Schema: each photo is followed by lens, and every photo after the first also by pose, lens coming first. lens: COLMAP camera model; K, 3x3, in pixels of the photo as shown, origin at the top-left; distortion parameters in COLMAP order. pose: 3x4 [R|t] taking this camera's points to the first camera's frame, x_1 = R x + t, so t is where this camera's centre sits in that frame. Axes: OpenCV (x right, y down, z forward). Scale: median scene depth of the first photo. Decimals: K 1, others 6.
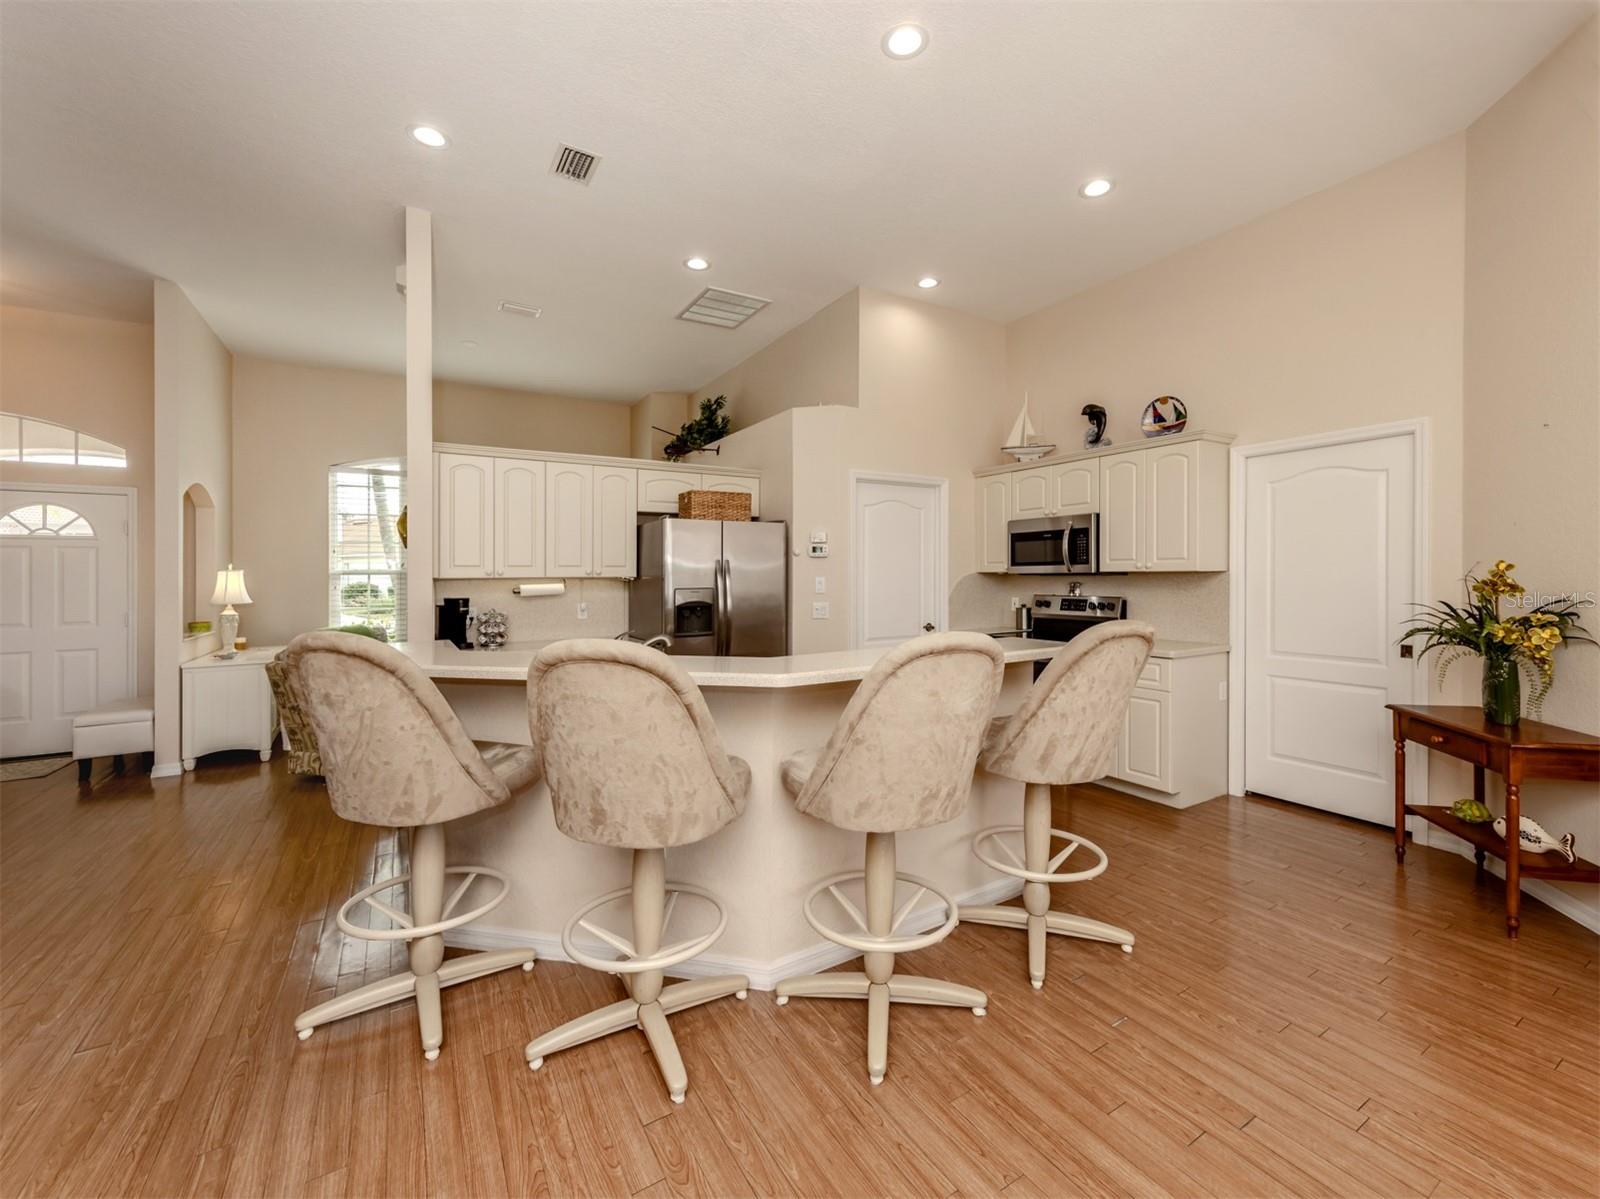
lens RADIAL K [[666.0, 0, 806.5], [0, 666.0, 573.2], [0, 0, 1]] dist [0.003193, 0.000329]
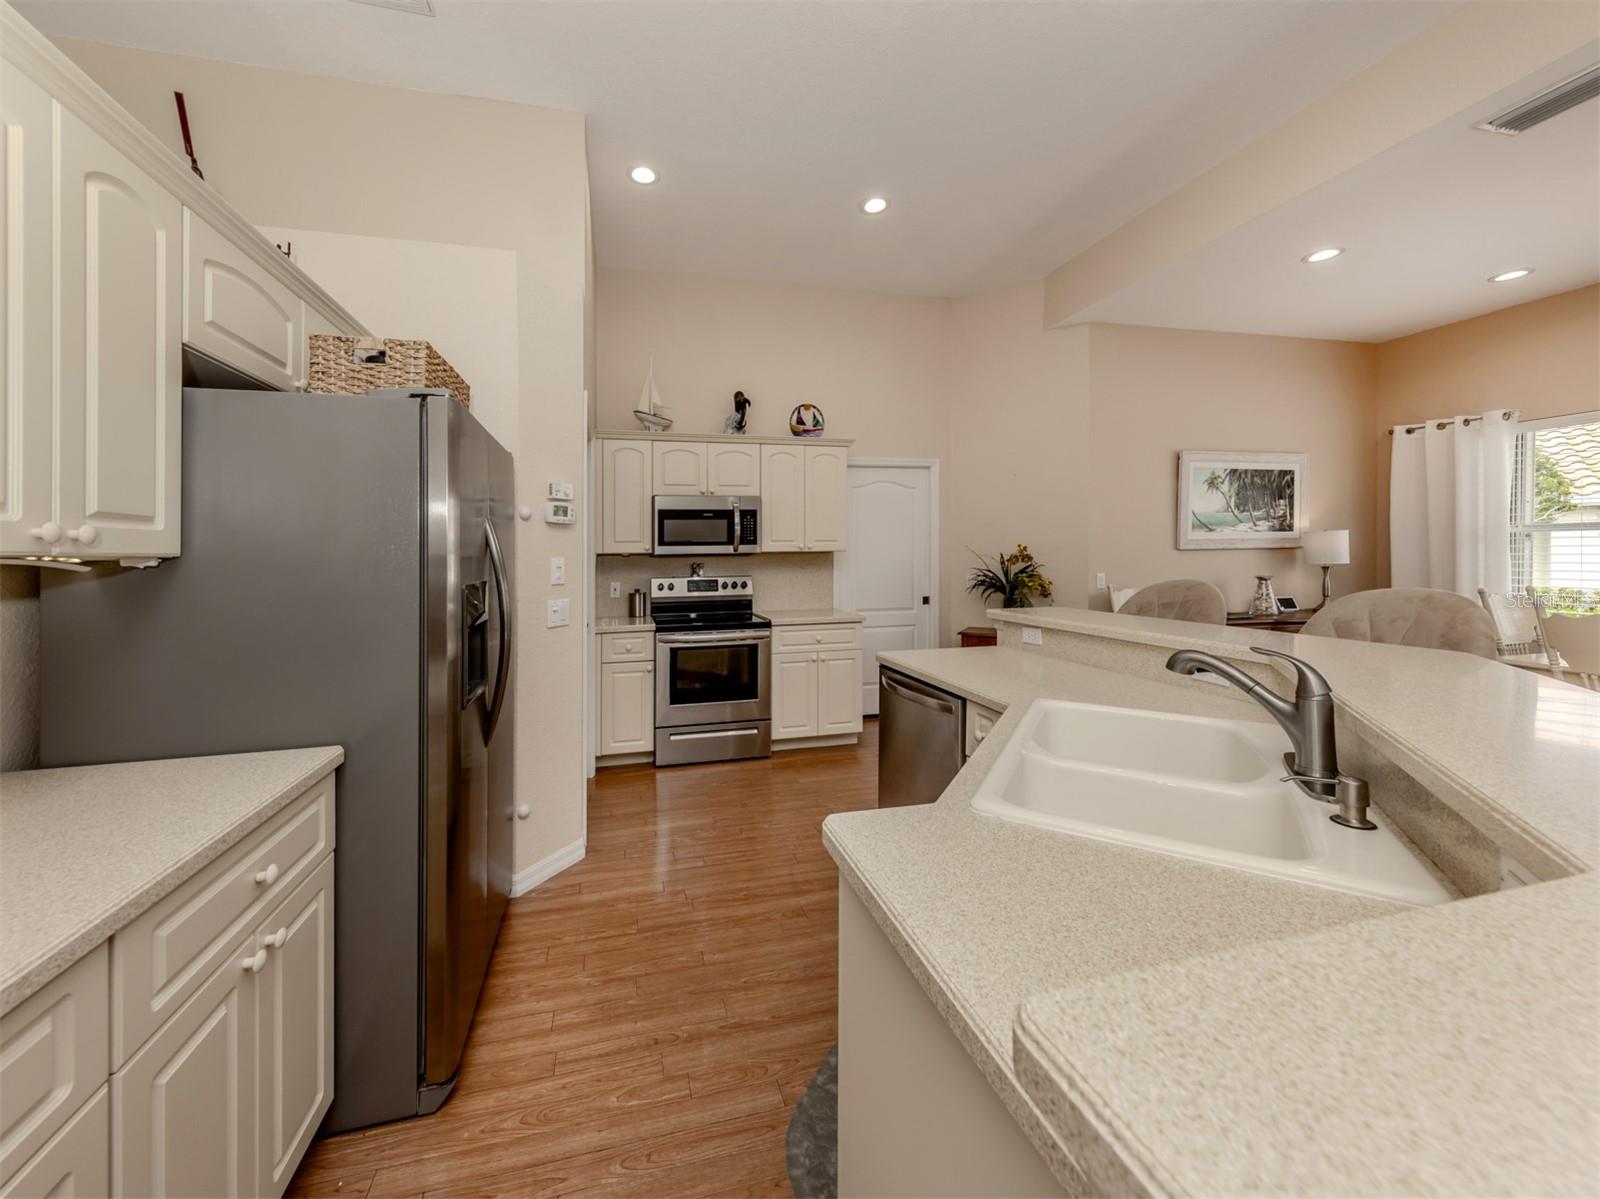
lens RADIAL K [[596.5, 0, 750.6], [0, 596.5, 560.6], [0, 0, 1]] dist [0.008361, -0.000557]
pose [[0.317479, -0.003582, 0.948259, -0.457152], [0.008805, 0.999961, 0.000830, 0.010300], [-0.948225, 0.008086, 0.317498, 0.697299]]
